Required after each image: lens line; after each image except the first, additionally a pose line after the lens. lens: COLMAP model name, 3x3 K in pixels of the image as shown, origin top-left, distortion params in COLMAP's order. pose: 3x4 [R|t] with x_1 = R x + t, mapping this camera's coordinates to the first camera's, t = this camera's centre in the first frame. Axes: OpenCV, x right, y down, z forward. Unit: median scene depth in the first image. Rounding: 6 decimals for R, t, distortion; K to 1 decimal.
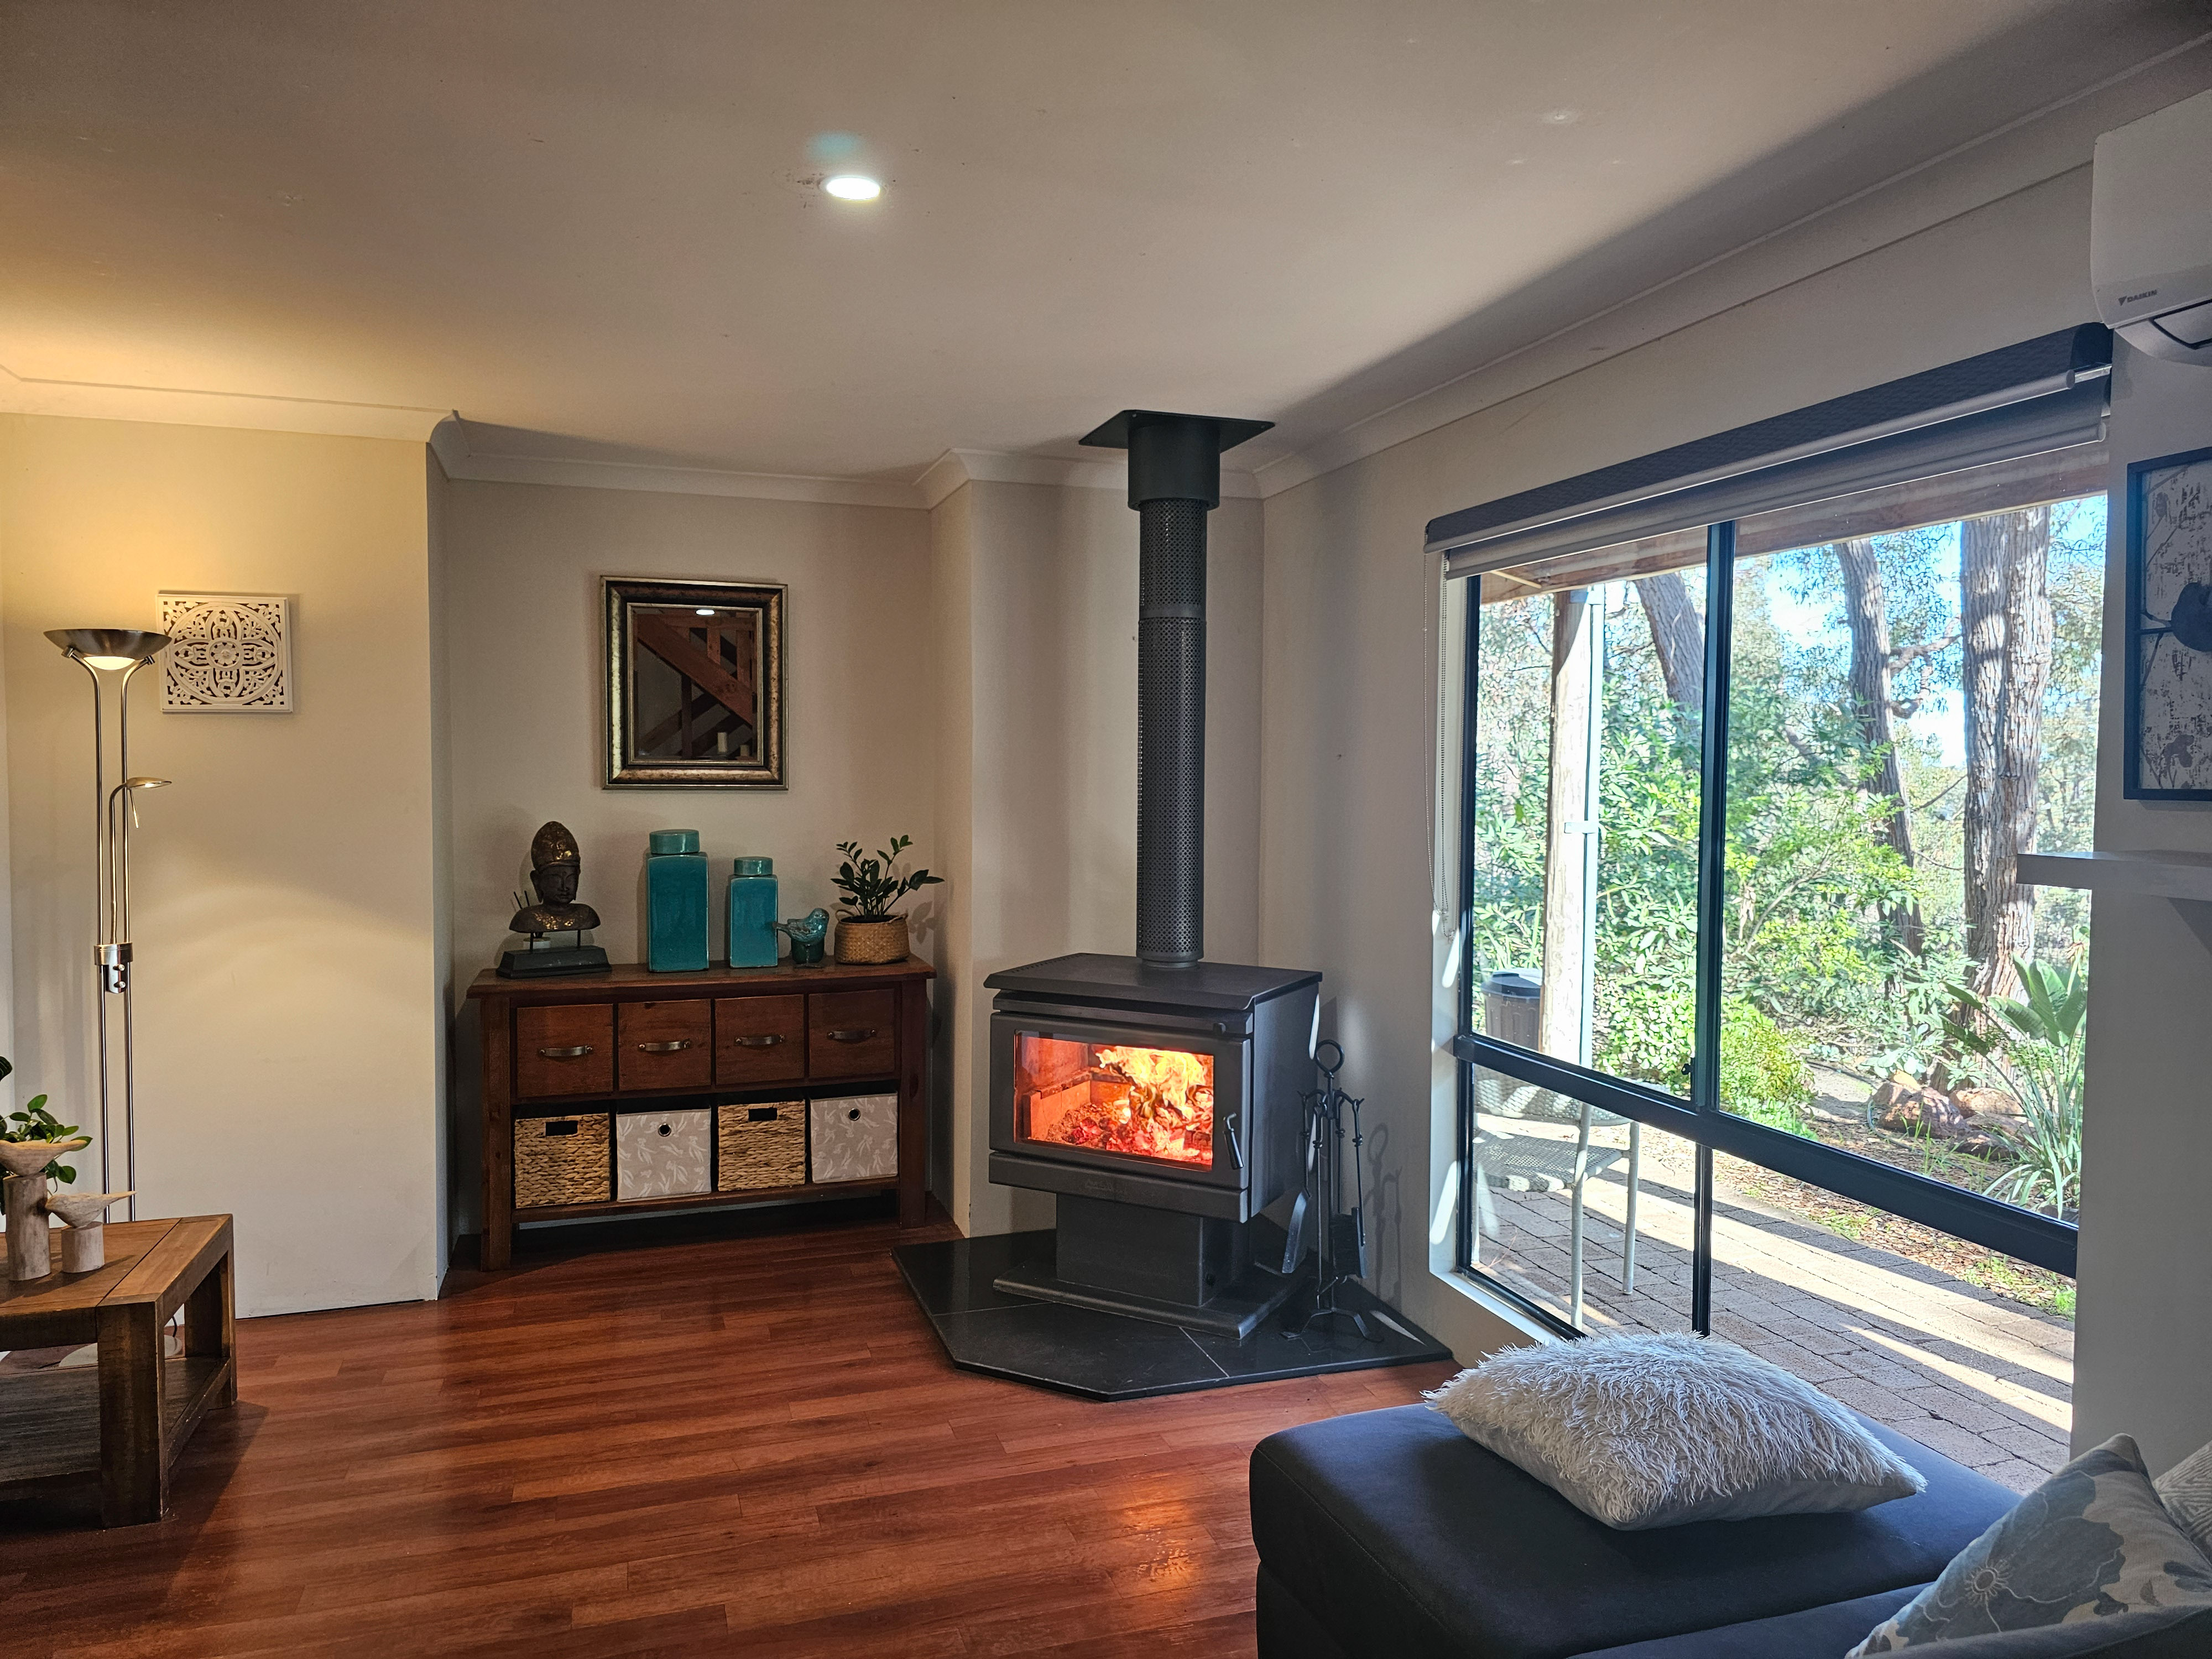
lens RADIAL K [[1487.5, 0, 1102.9], [0, 1487.5, 835.1], [0, 0, 1]] dist [0.053527, -0.048558]
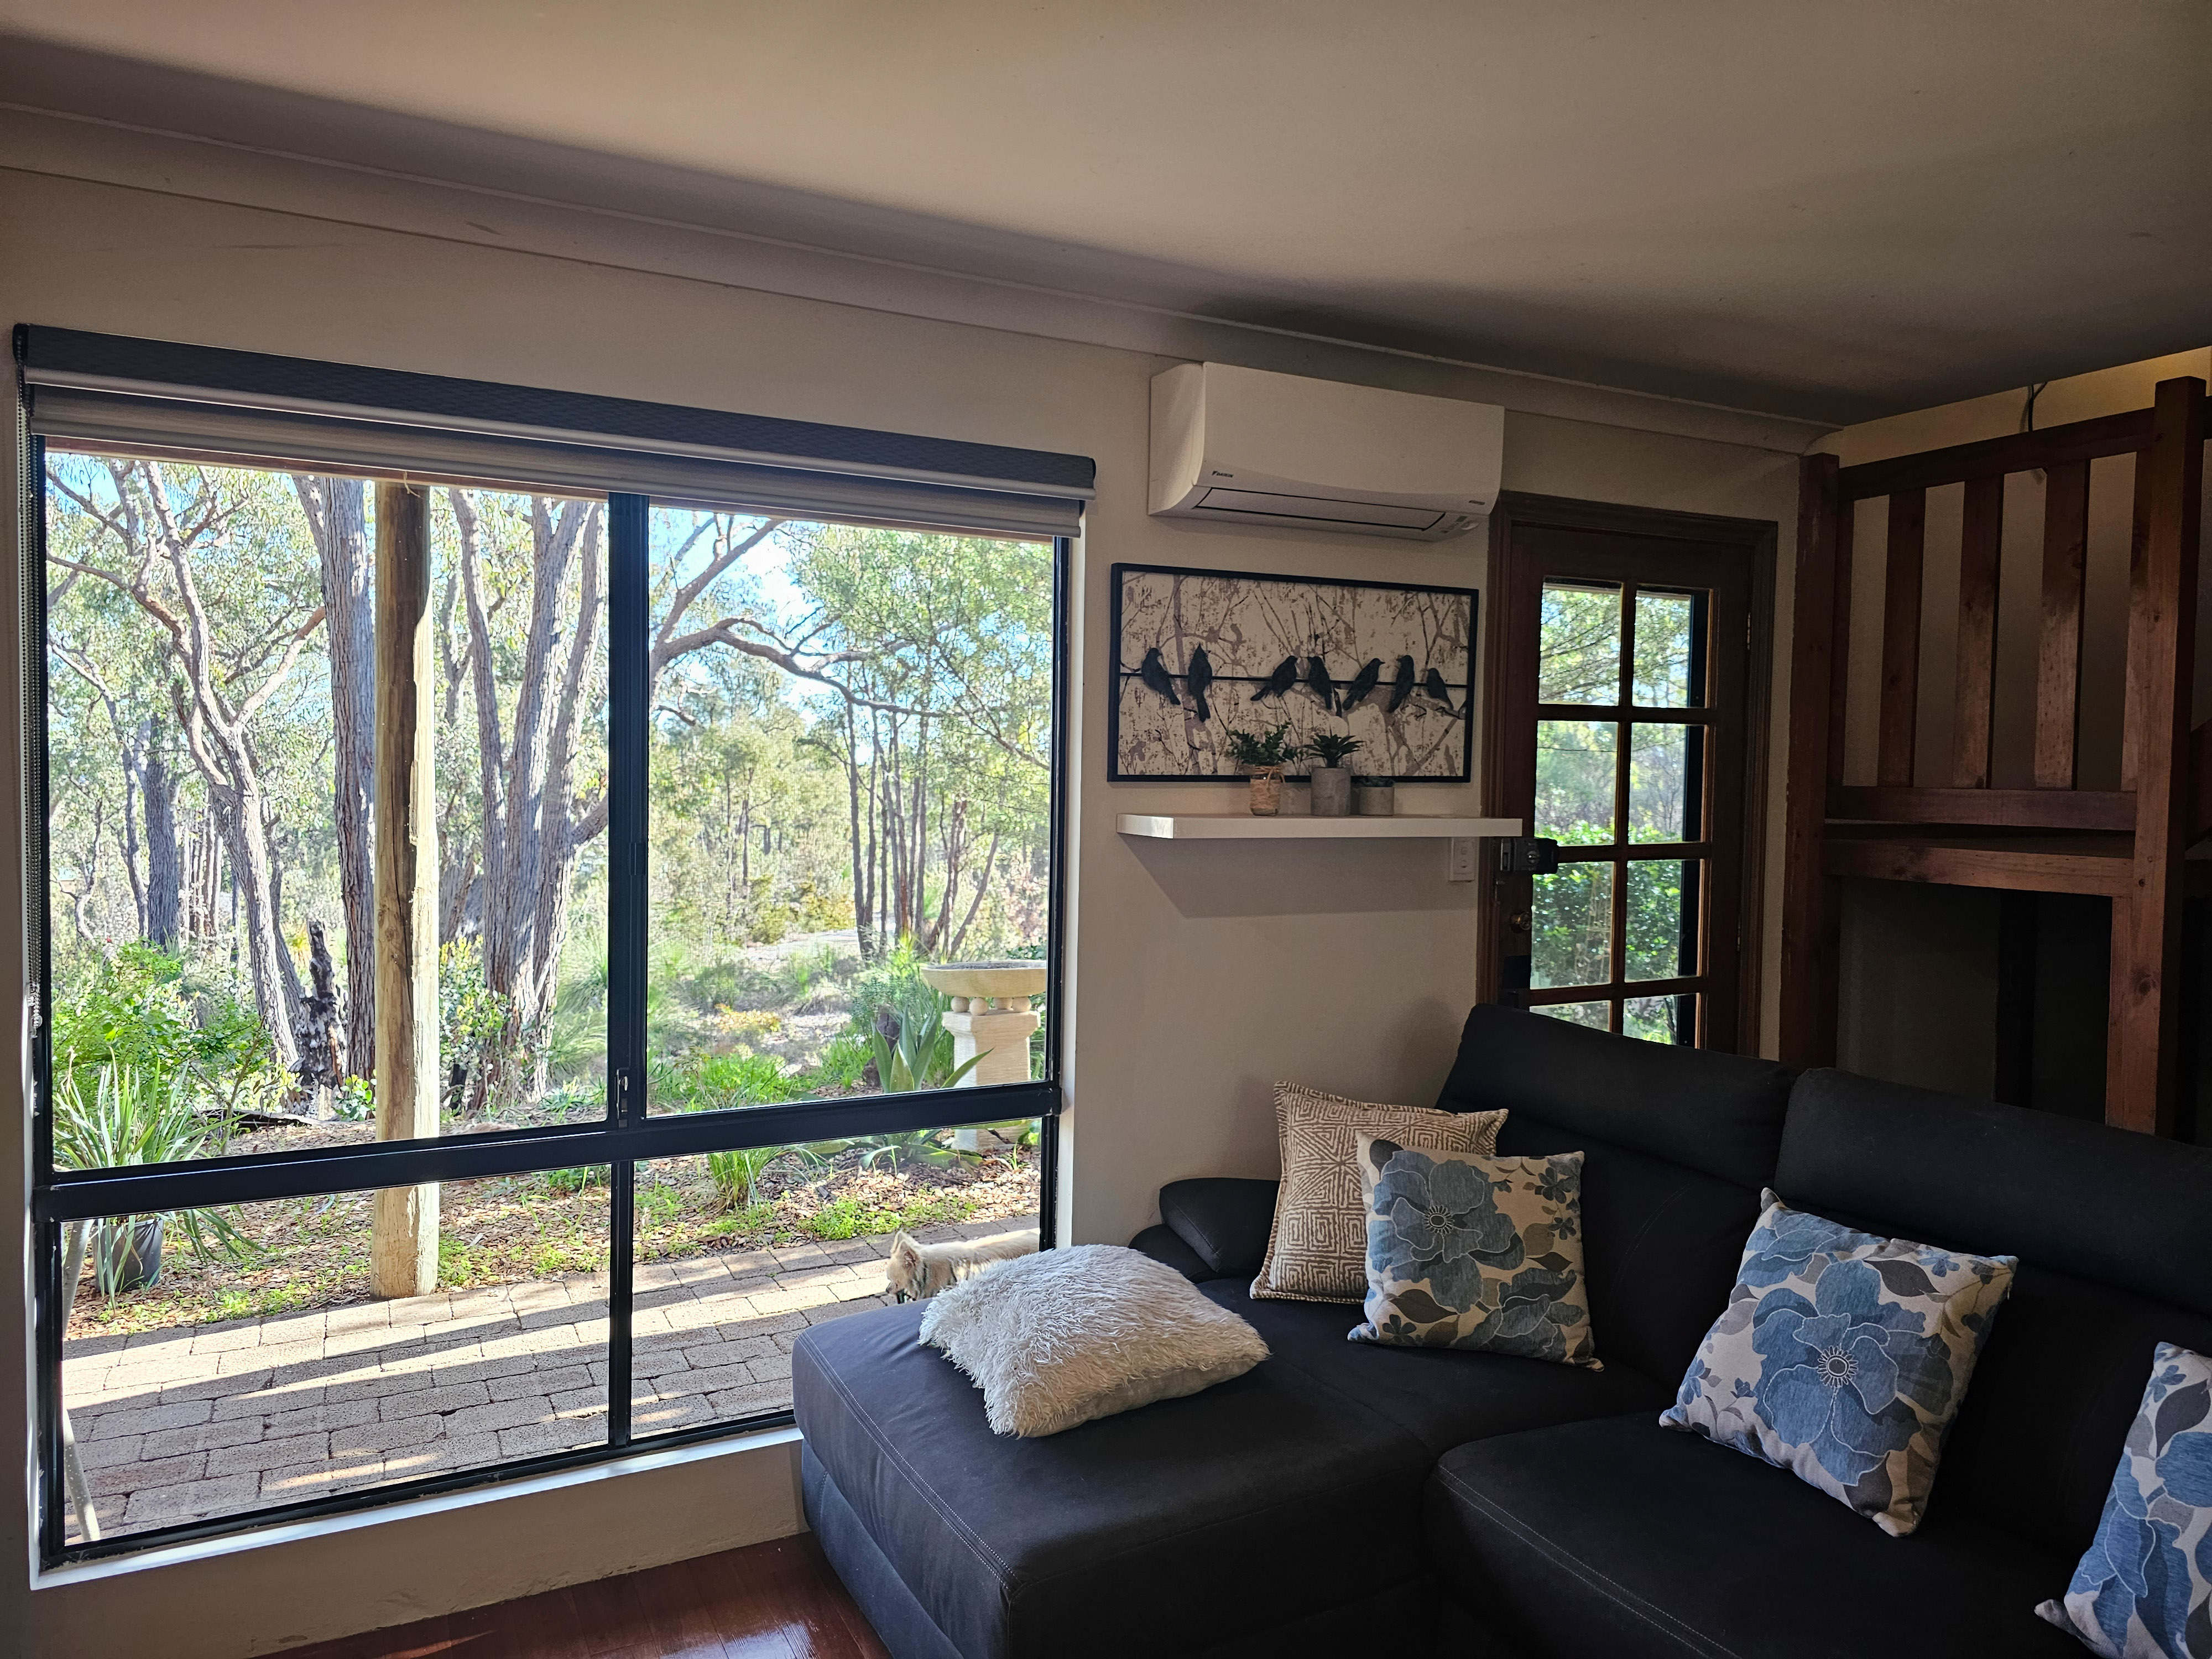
lens RADIAL K [[1487.5, 0, 1114.8], [0, 1487.5, 830.6], [0, 0, 1]] dist [0.053527, -0.048558]
pose [[-0.153045, -0.051668, 0.986868, -0.397828], [0.031047, 0.997888, 0.057060, -0.029551], [-0.987731, 0.039372, -0.151118, 0.597840]]
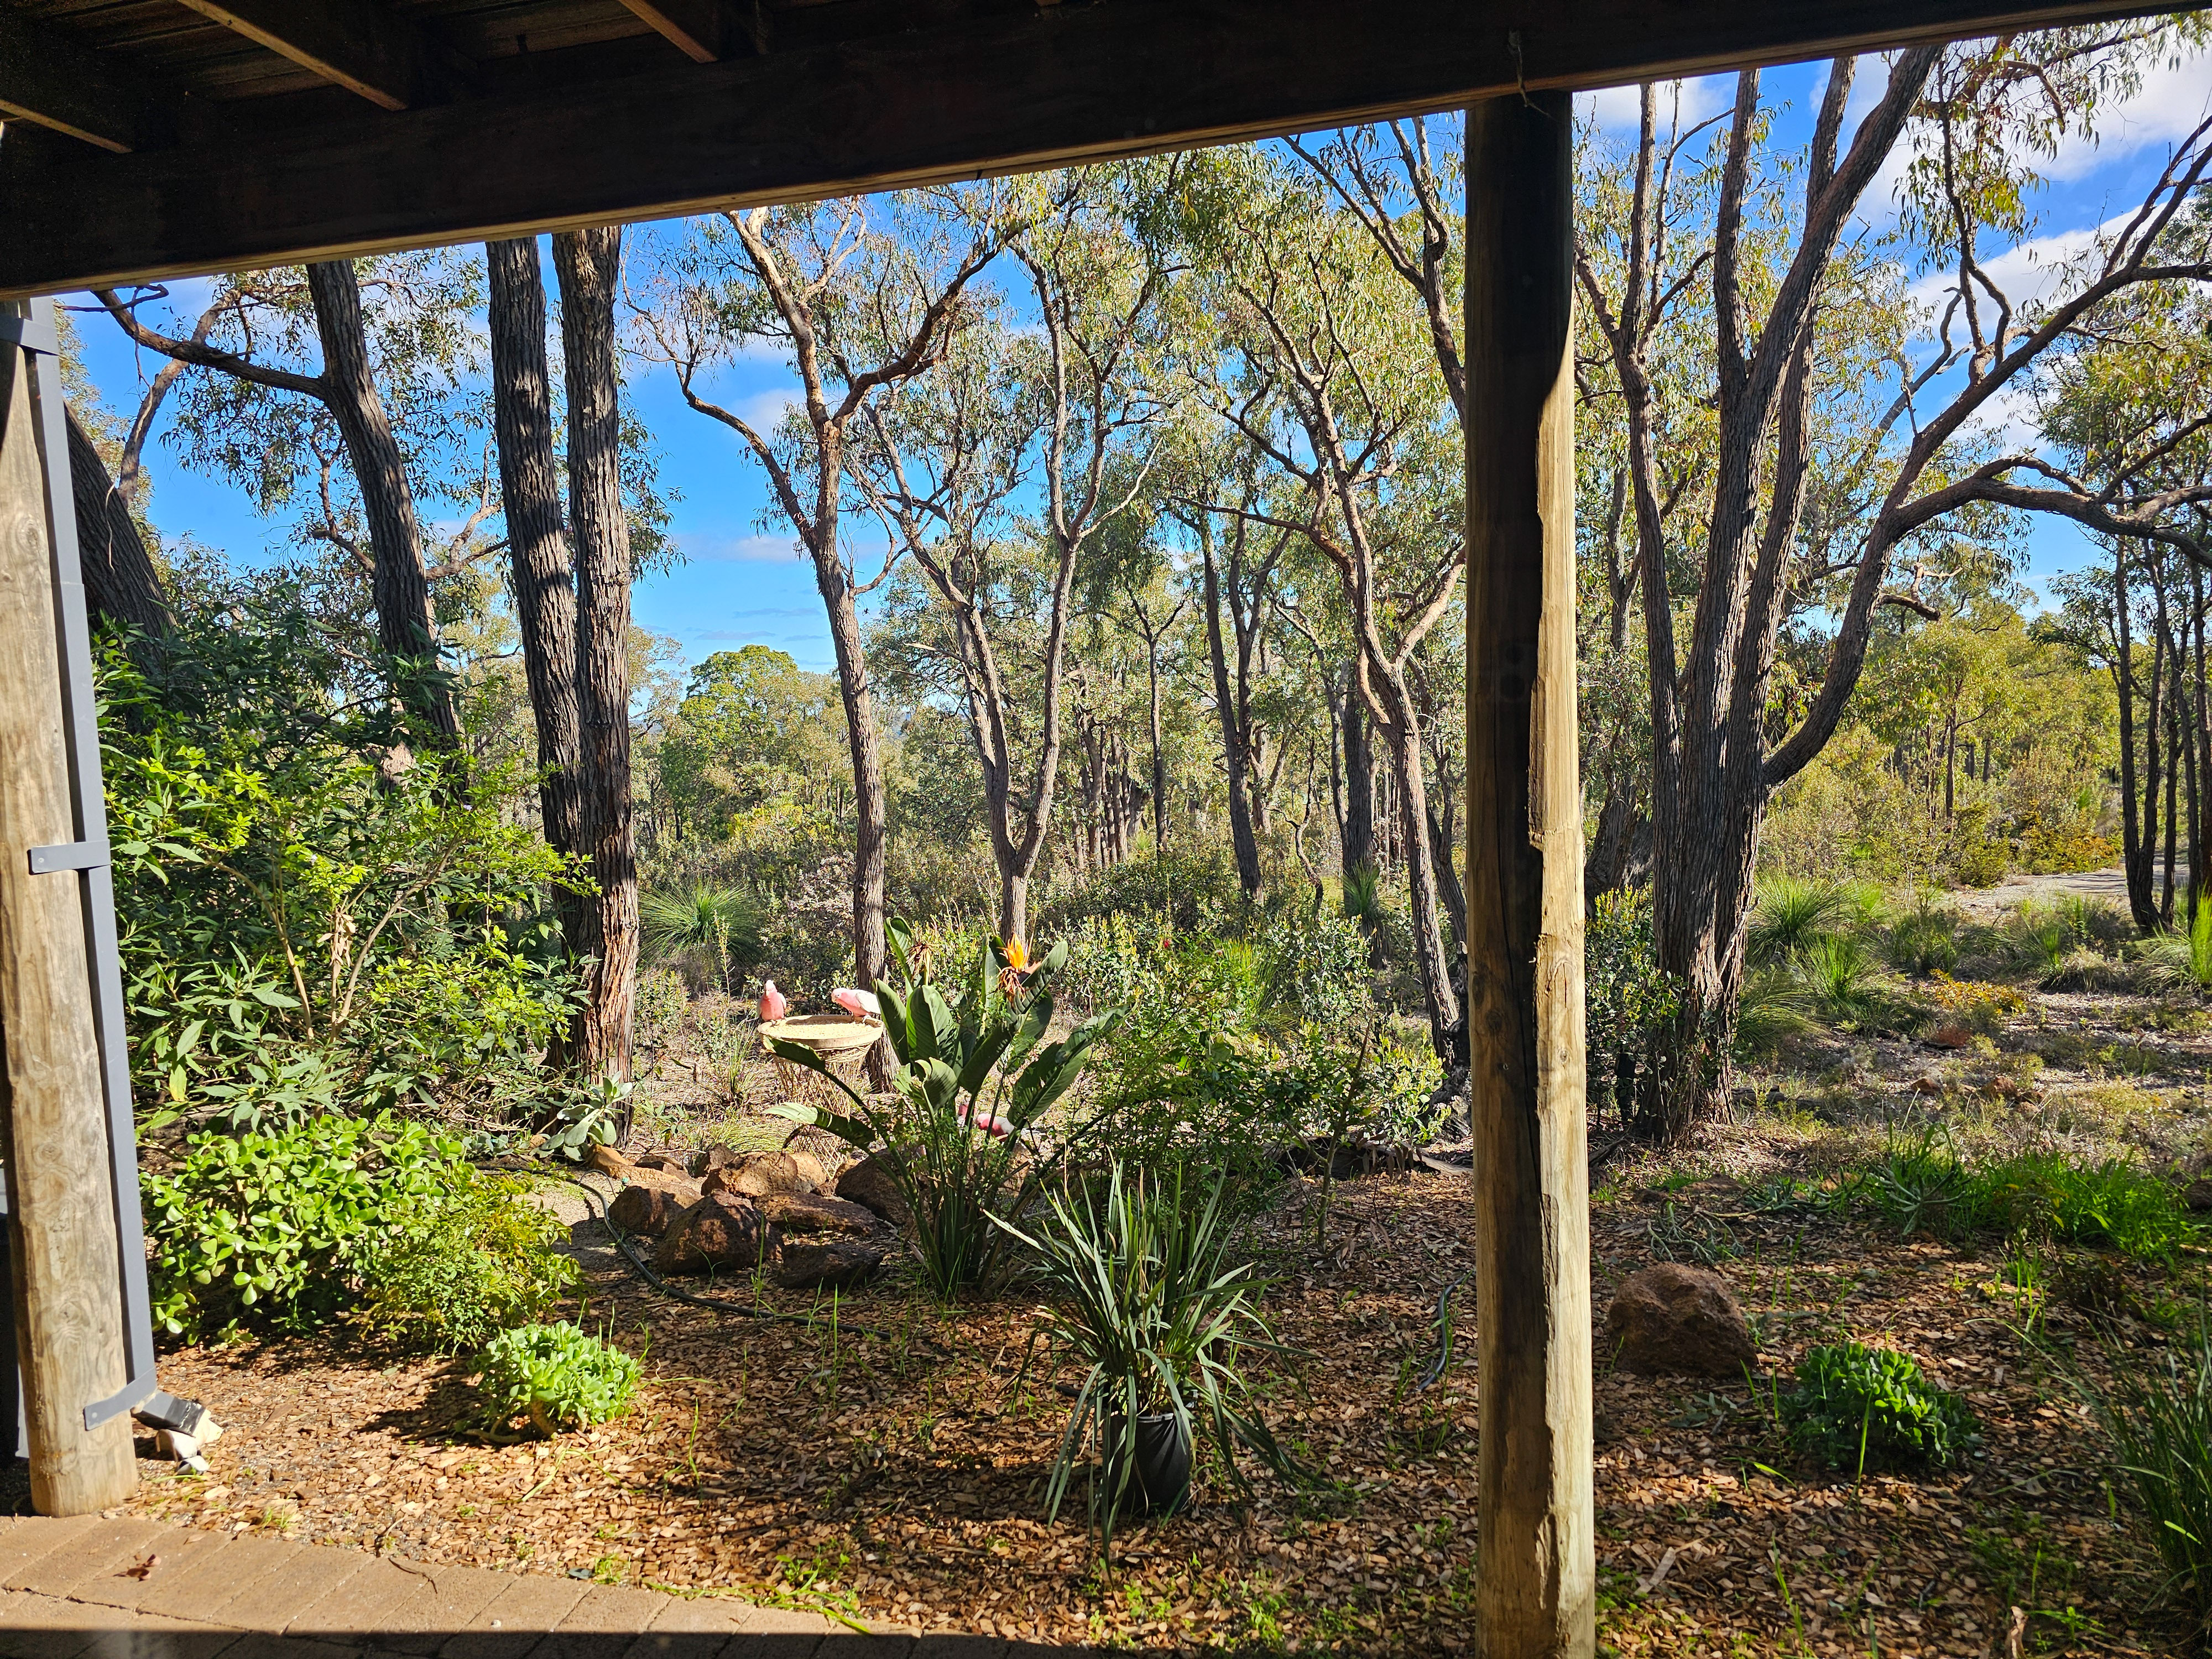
lens RADIAL K [[1487.5, 0, 1108.9], [0, 1487.5, 850.4], [0, 0, 1]] dist [0.053527, -0.048558]
pose [[0.554474, -0.108850, 0.825052, 0.186168], [0.080659, 0.993771, 0.076902, -0.026418], [-0.828283, 0.023908, 0.559799, 0.752659]]
